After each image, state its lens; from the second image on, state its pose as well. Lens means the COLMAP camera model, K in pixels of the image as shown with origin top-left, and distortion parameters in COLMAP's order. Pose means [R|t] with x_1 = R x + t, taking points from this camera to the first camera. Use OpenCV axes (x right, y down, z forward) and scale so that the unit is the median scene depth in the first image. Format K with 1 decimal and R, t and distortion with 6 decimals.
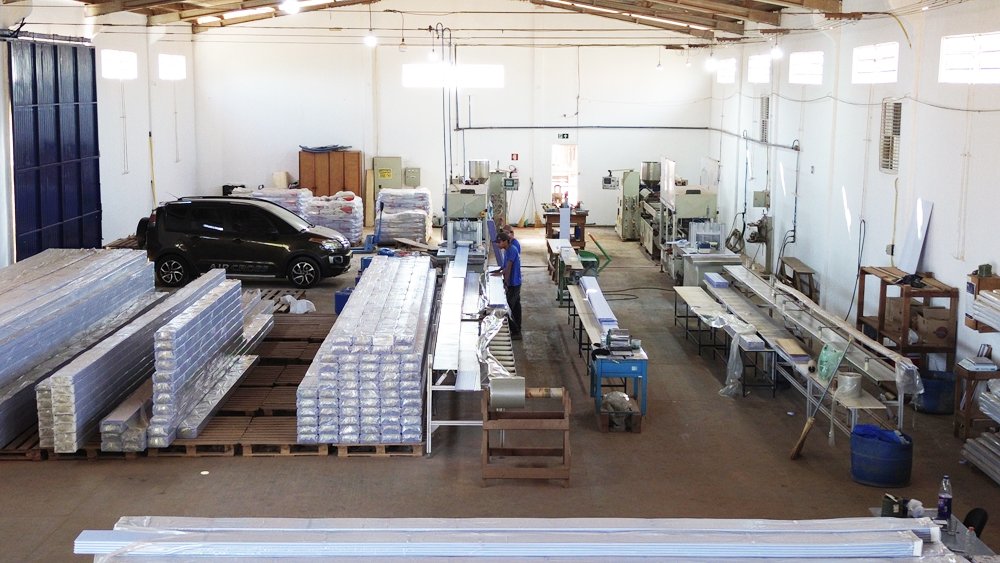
lens RADIAL K [[1426.2, 0, 507.0], [0, 1426.2, 286.1], [0, 0, 1]] dist [0.064261, 0.000000]
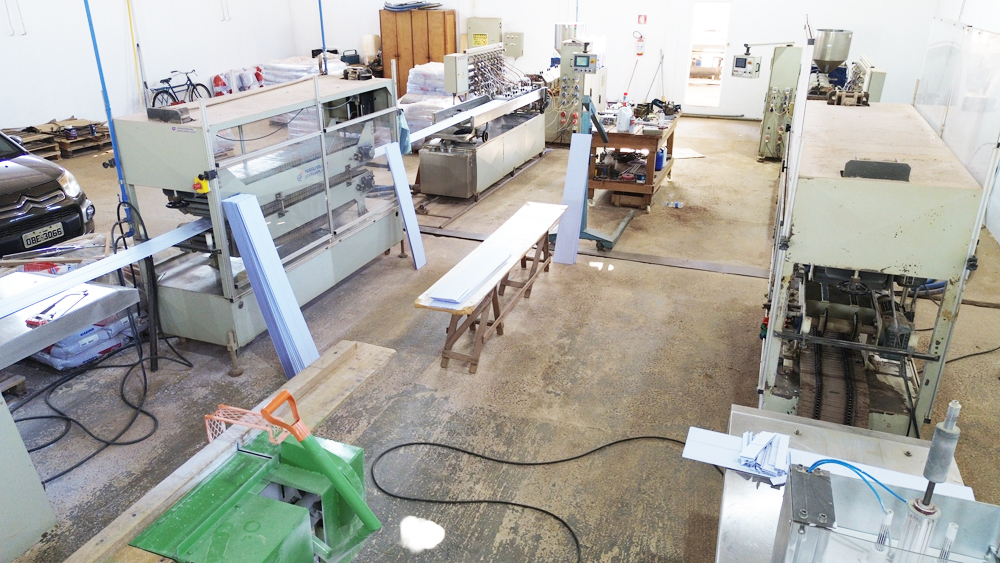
lens RADIAL K [[712.9, 0, 502.0], [0, 712.9, 279.4], [0, 0, 1]] dist [0.064845, -0.067271]
pose [[0.935937, 0.132085, -0.326458, 0.103365], [-0.045283, 0.964441, 0.260390, -0.070921], [0.349243, -0.228925, 0.908638, 0.787298]]
